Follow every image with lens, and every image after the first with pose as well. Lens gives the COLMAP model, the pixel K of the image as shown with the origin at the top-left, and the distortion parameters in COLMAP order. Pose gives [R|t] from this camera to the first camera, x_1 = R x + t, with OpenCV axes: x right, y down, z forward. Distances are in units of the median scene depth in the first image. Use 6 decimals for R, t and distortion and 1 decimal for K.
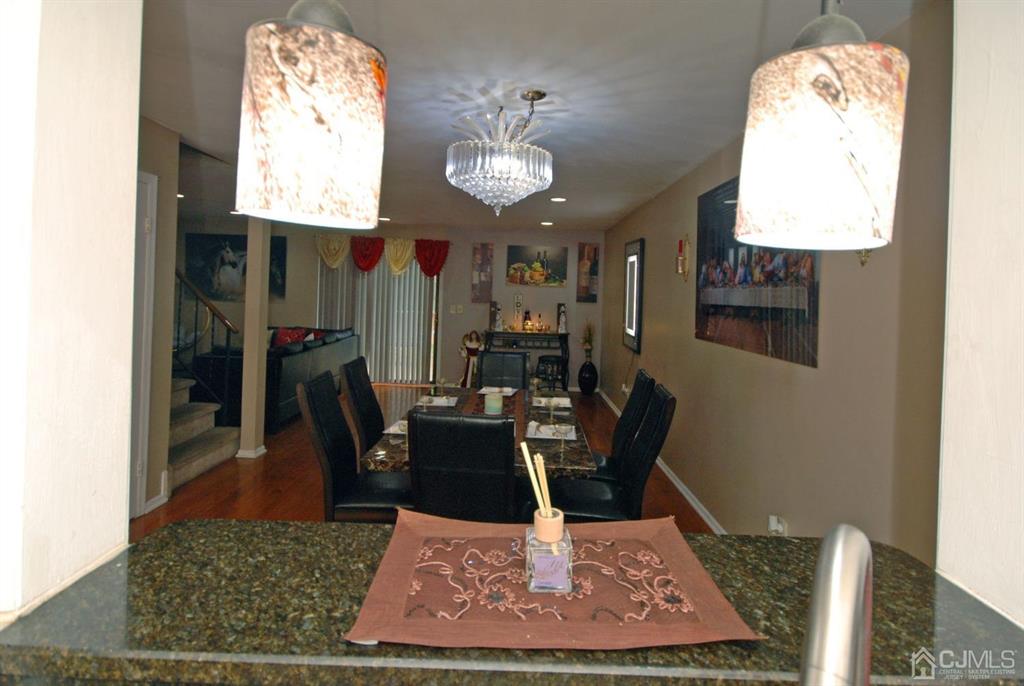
lens RADIAL K [[518.0, 0, 516.6], [0, 518.0, 289.8], [0, 0, 1]] dist [0.004302, 0.000079]
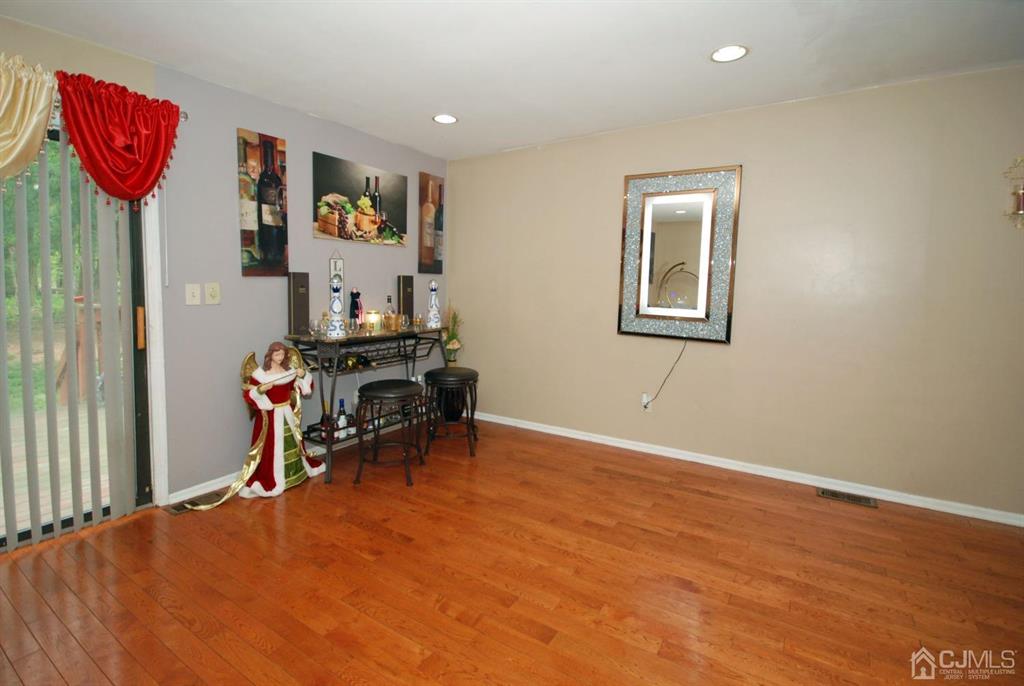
lens RADIAL K [[479.7, 0, 509.7], [0, 479.7, 312.9], [0, 0, 1]] dist [-0.001443, -0.002887]
pose [[0.545134, -0.075965, 0.834900, -0.302909], [0.000722, 0.995928, 0.090144, 0.020323], [-0.838349, -0.048538, 0.542969, 0.637570]]
